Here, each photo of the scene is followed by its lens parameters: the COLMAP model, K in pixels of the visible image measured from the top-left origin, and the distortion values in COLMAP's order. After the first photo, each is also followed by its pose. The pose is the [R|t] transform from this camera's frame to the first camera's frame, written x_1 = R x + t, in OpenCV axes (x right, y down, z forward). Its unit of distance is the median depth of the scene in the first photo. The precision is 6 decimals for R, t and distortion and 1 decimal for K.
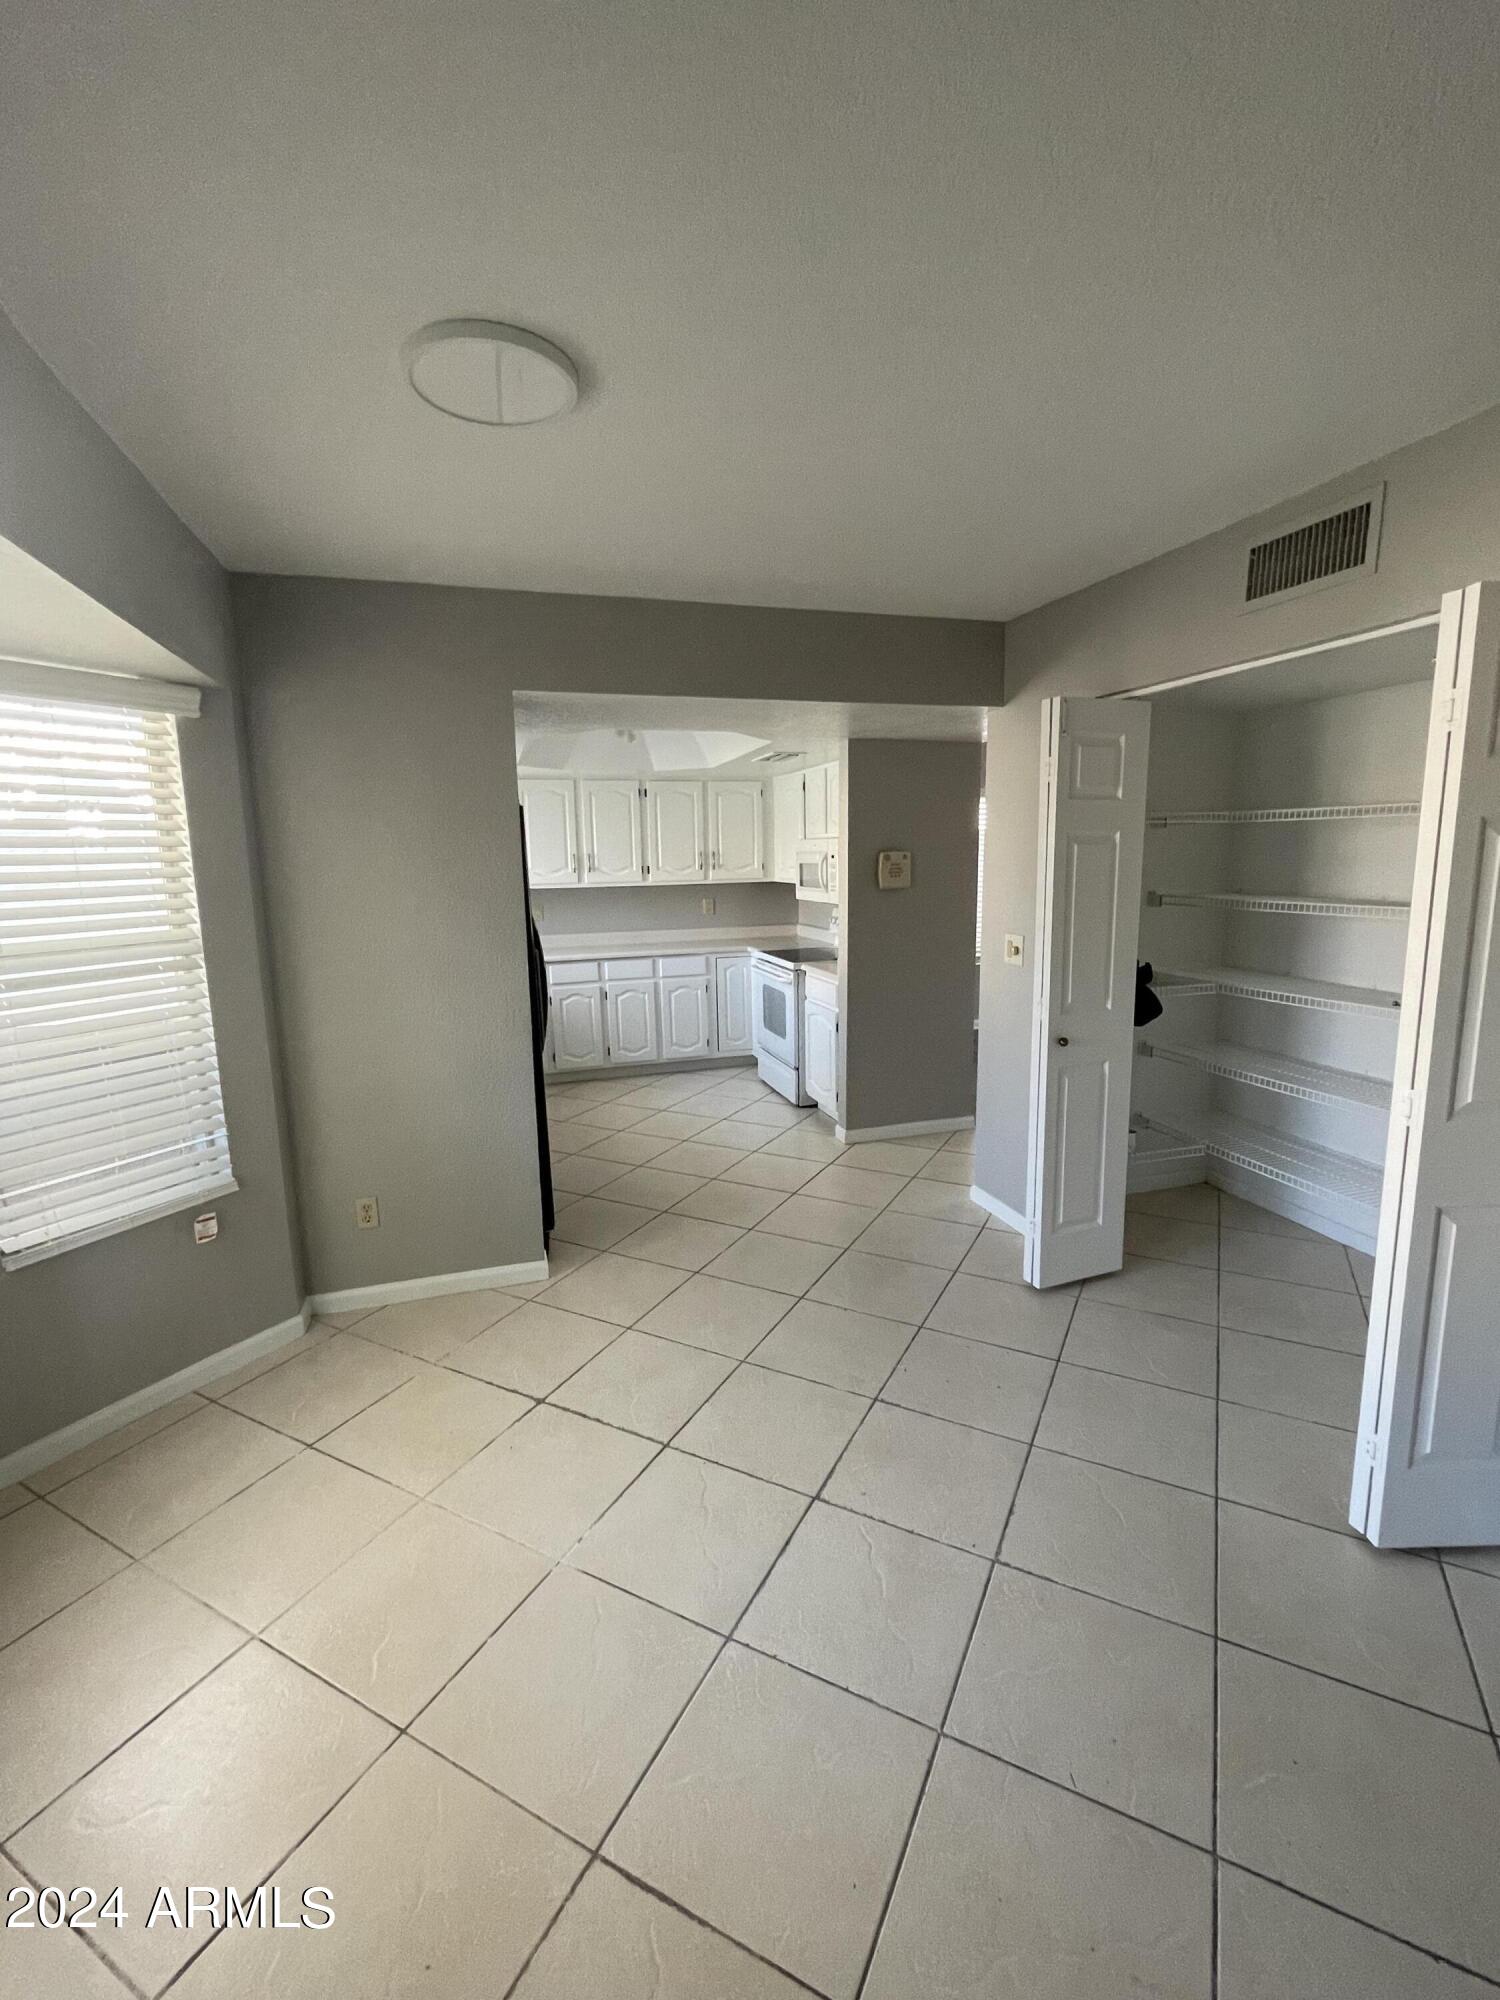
lens RADIAL K [[882.3, 0, 741.1], [0, 882.3, 1004.0], [0, 0, 1]] dist [0.000307, -0.000113]
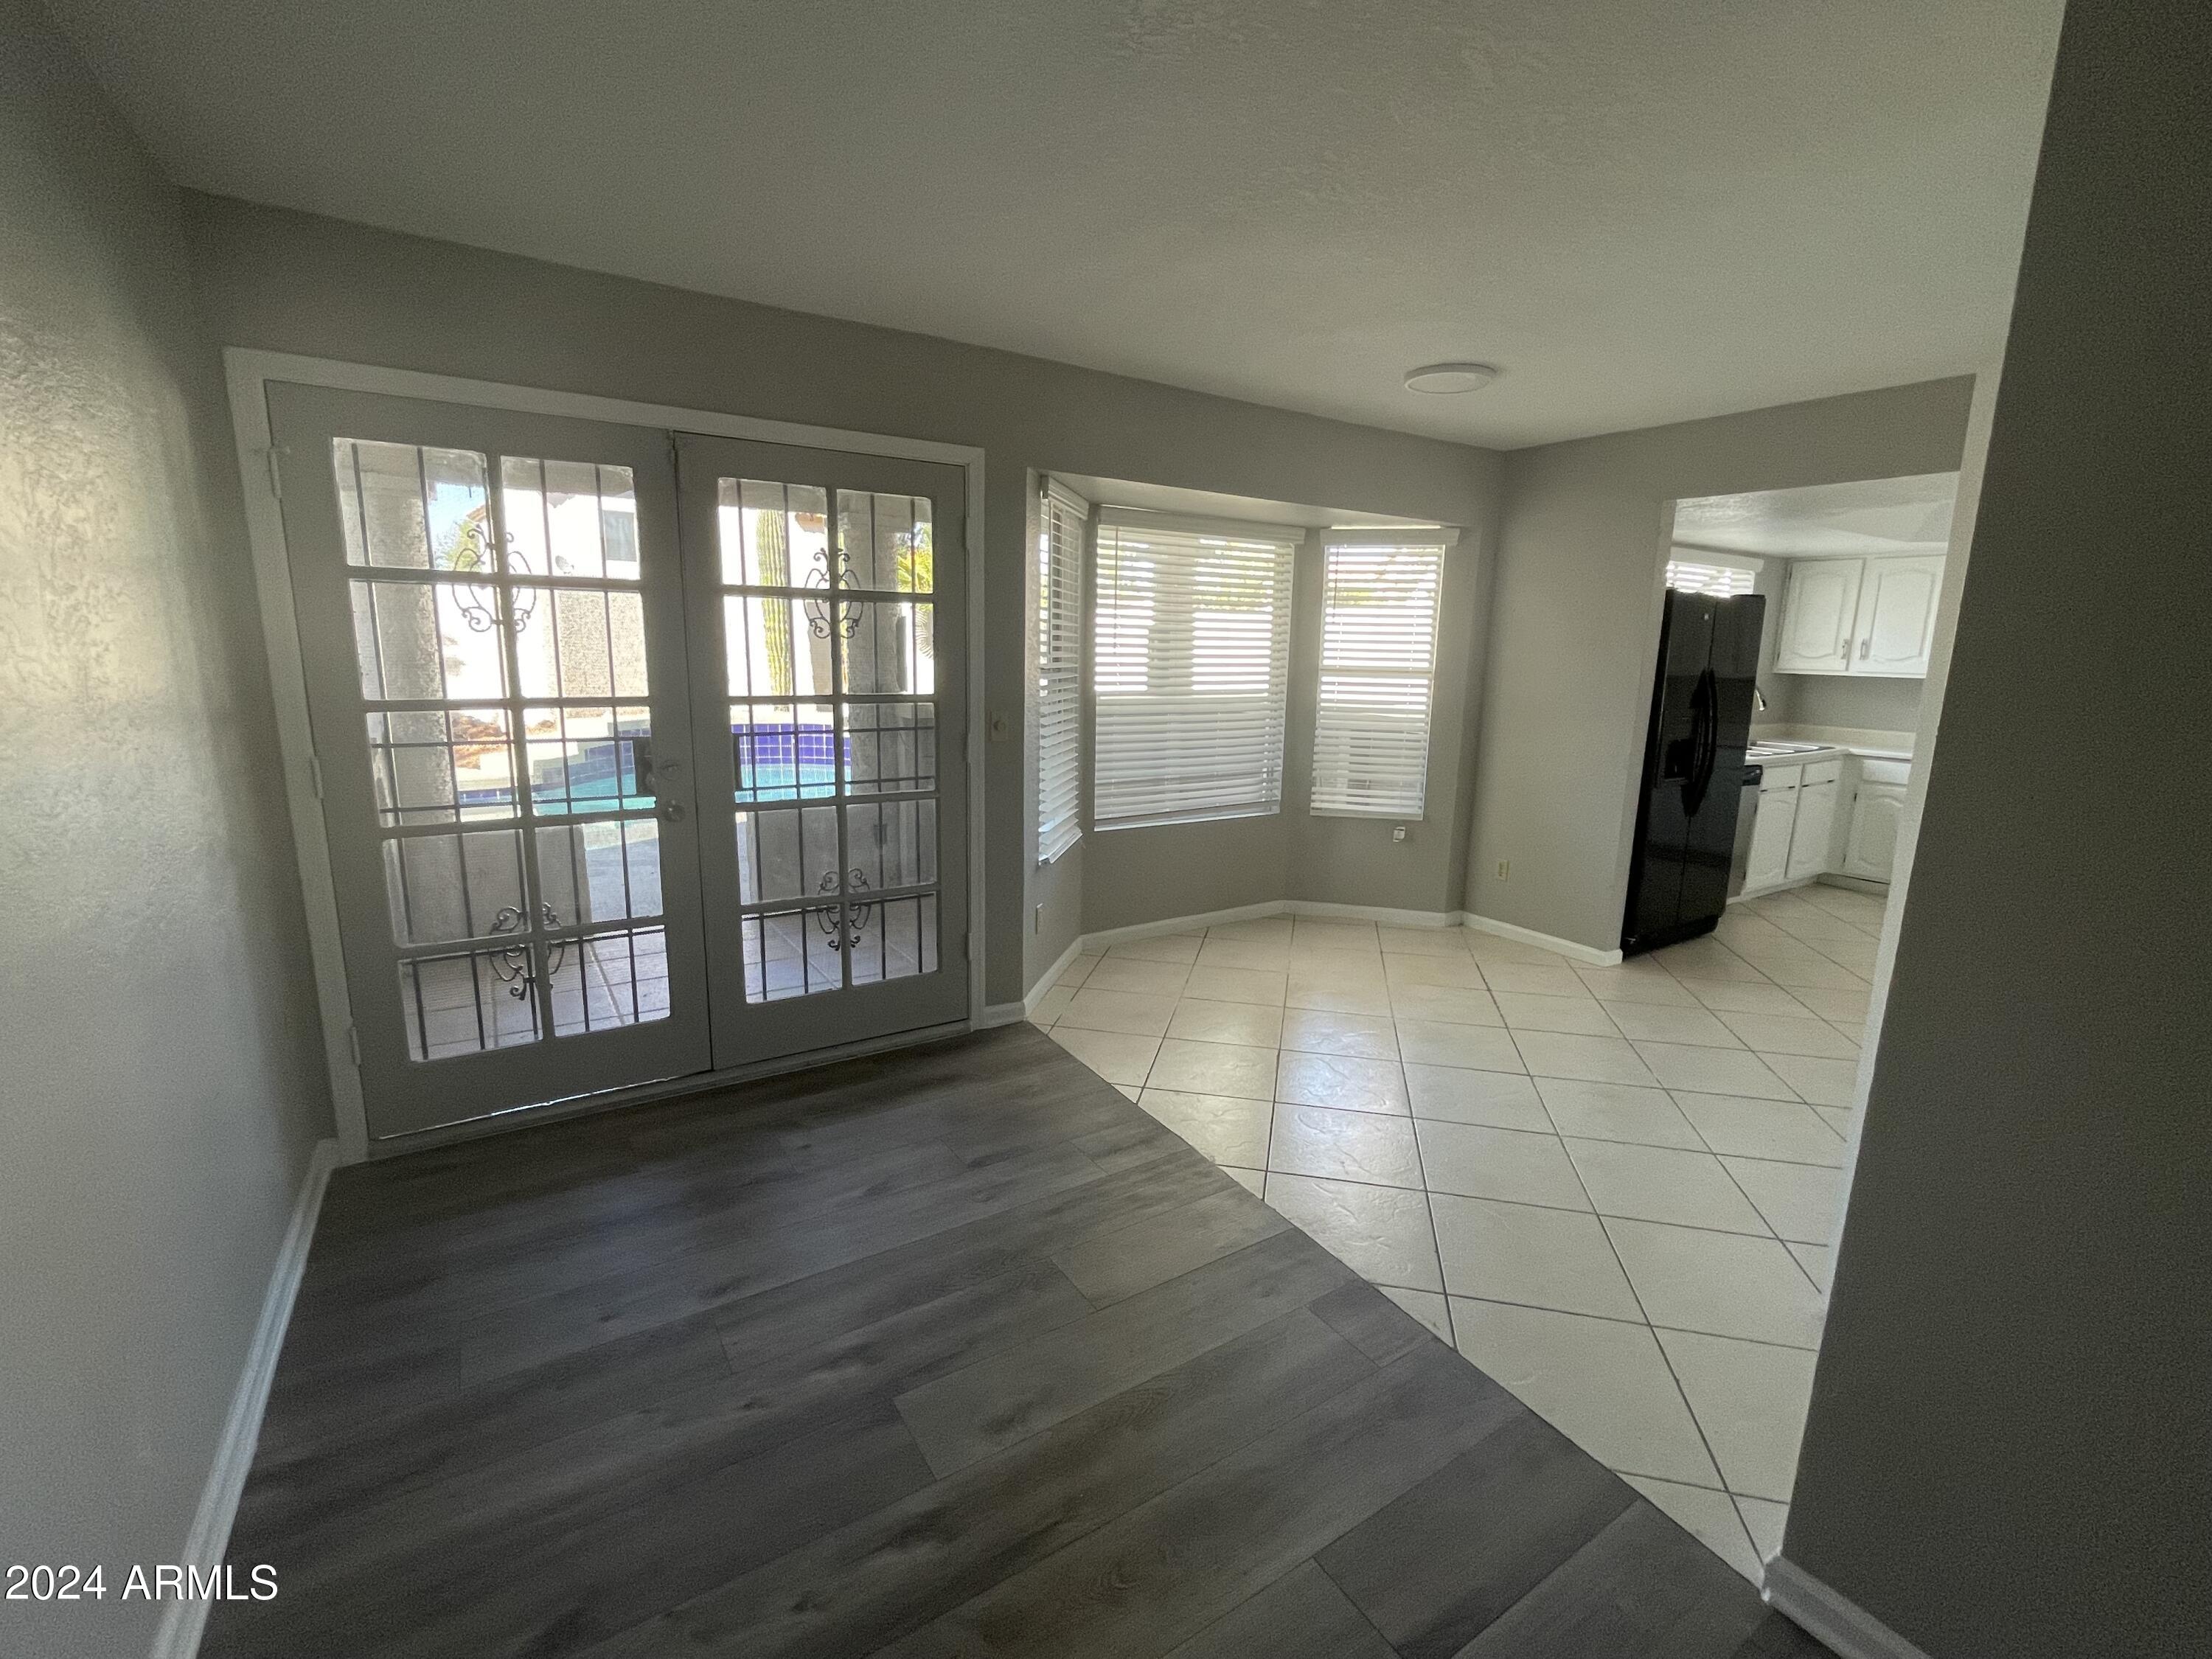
lens RADIAL K [[966.9, 0, 1106.0], [0, 966.9, 829.5], [0, 0, 1]] dist [-0.000803, -0.000727]
pose [[0.269903, 0.211095, -0.939463, 0.458674], [-0.187253, 0.968553, 0.163834, 0.014805], [0.944504, 0.131698, 0.300943, -0.065439]]
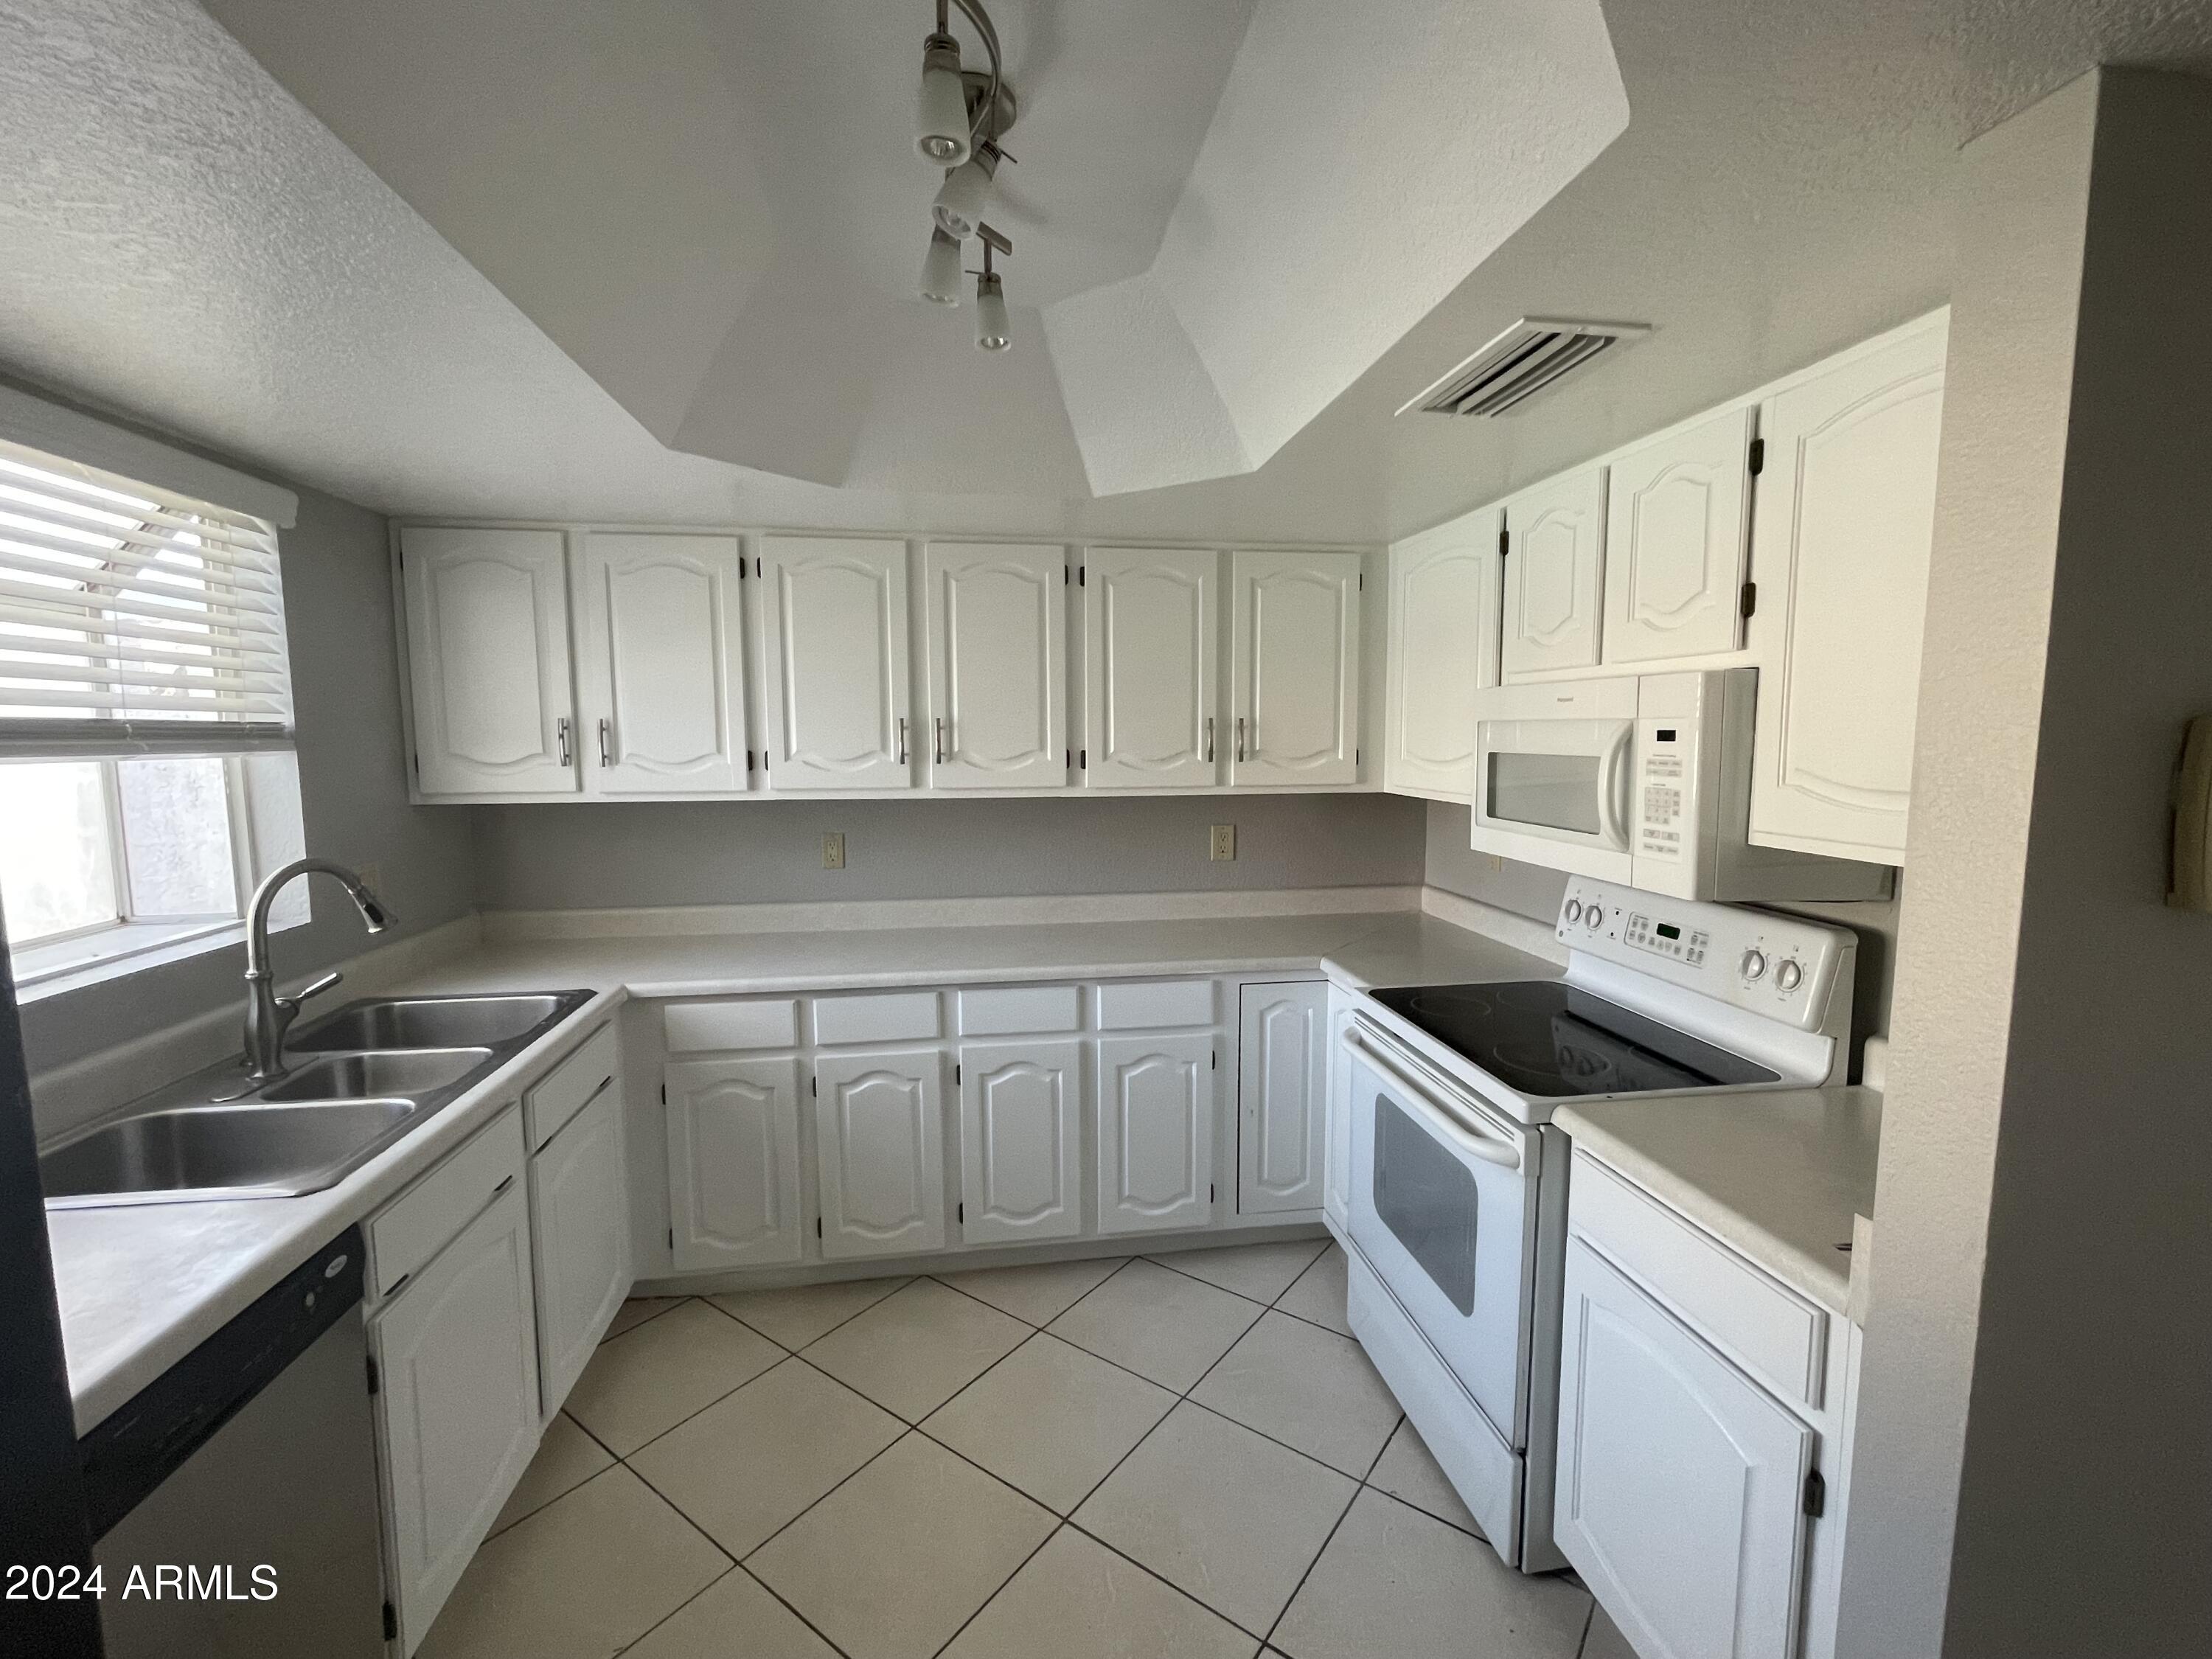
lens RADIAL K [[966.9, 0, 1106.0], [0, 966.9, 829.5], [0, 0, 1]] dist [-0.000803, -0.000727]
pose [[0.989726, 0.031355, -0.139498, -0.029915], [-0.040680, 0.997088, -0.064505, -0.092039], [0.137069, 0.069517, 0.988119, 0.563797]]
